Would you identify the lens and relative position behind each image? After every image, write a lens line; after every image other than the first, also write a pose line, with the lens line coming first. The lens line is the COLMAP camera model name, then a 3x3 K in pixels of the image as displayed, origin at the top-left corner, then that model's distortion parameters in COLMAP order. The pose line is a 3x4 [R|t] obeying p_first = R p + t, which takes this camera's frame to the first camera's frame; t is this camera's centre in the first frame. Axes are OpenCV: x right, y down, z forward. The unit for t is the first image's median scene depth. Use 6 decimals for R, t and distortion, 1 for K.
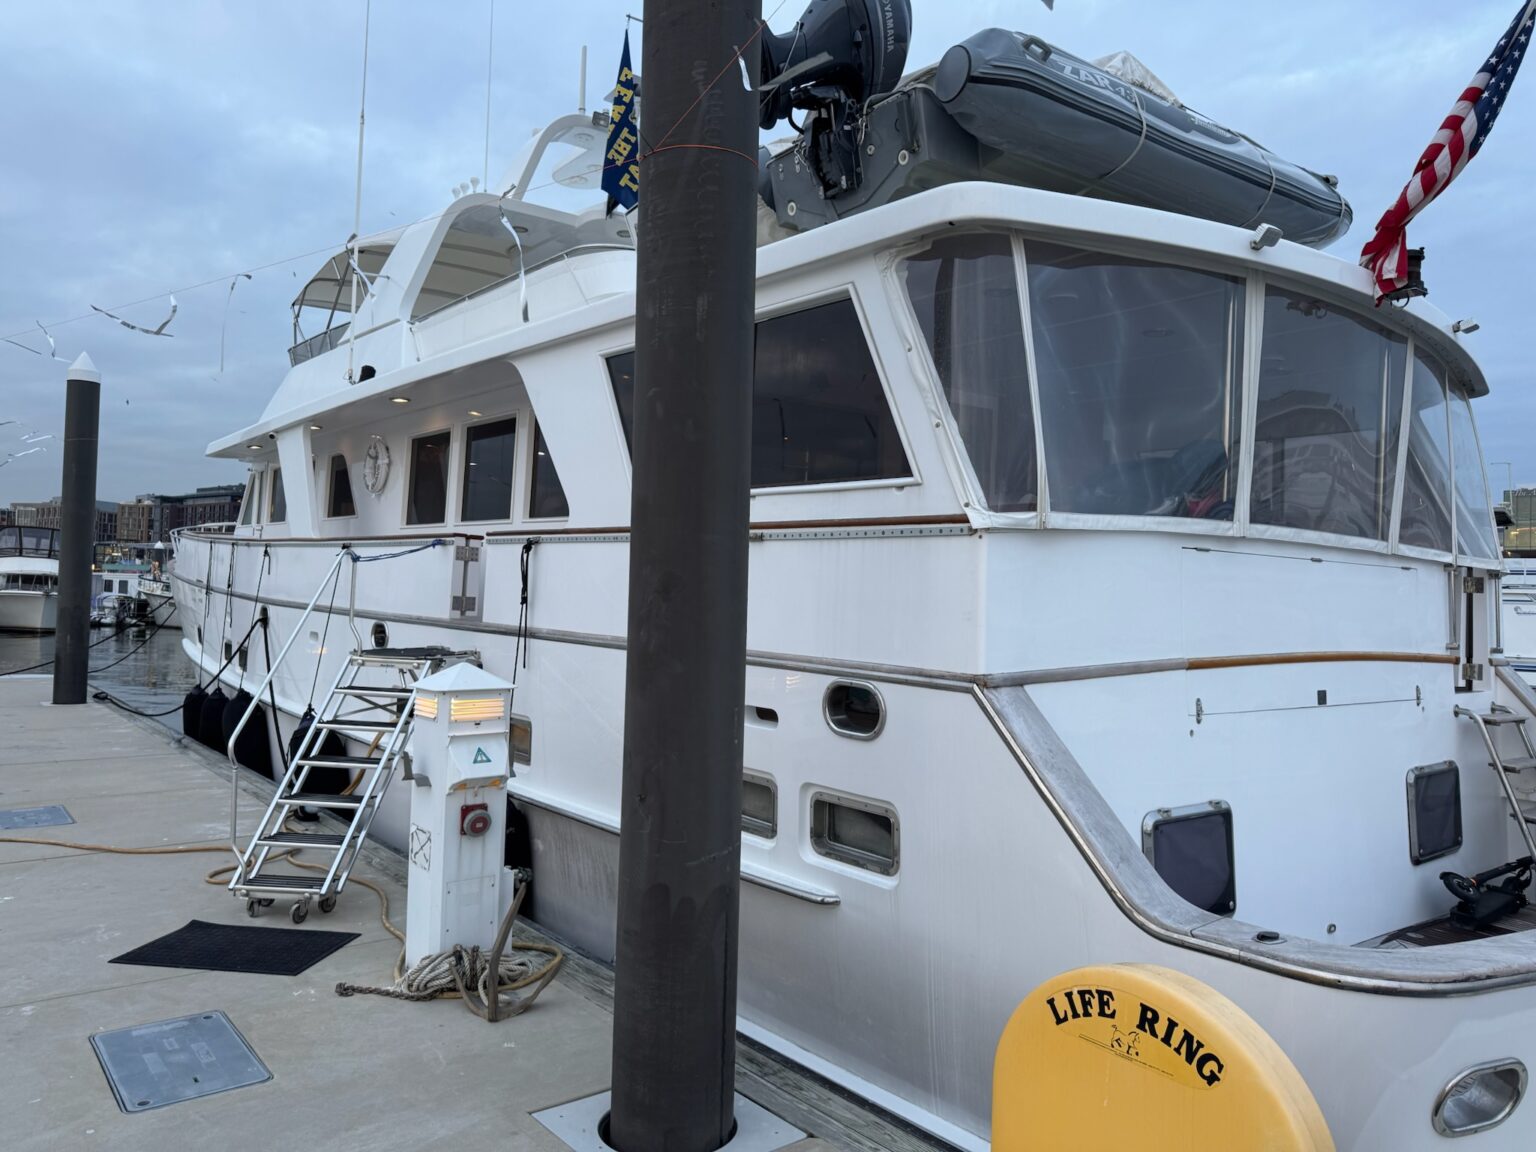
lens RADIAL K [[1034.0, 0, 768.0], [0, 1034.0, 576.0], [0, 0, 1]] dist [0.019723, -0.000825]
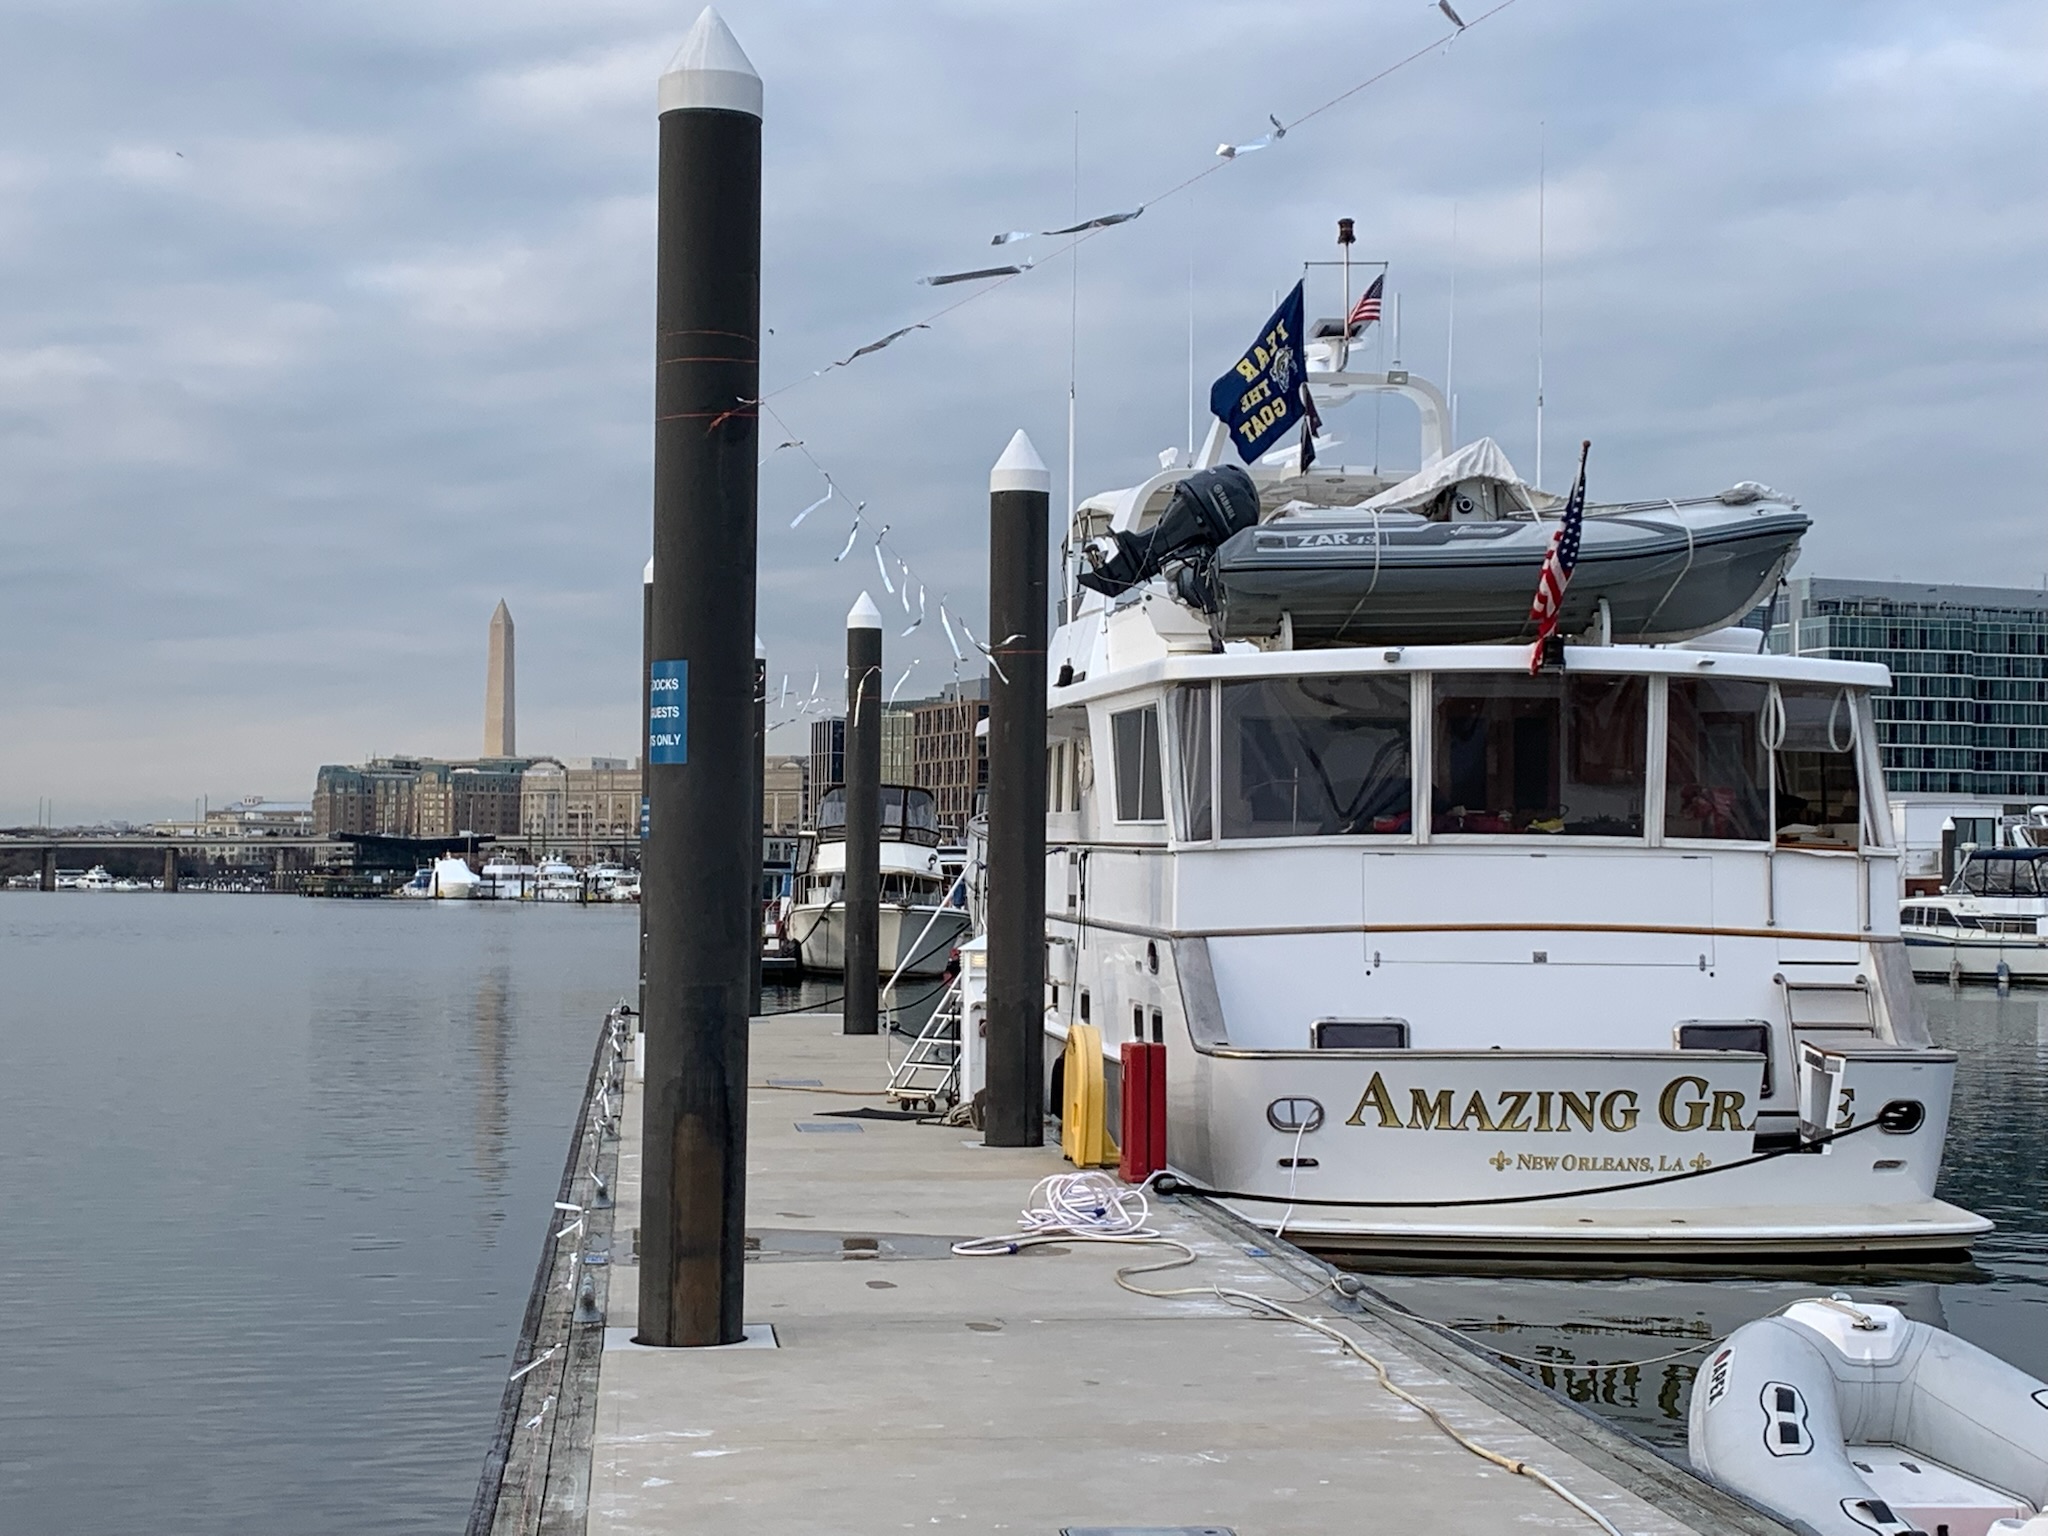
lens RADIAL K [[3162.5, 0, 1024.0], [0, 3162.5, 768.0], [0, 0, 1]] dist [-0.005292, 0.000729]
pose [[0.835785, -0.039061, -0.547665, 2.446896], [0.025350, 0.999148, -0.032576, -0.013467], [0.548471, 0.013344, 0.836063, -3.071759]]
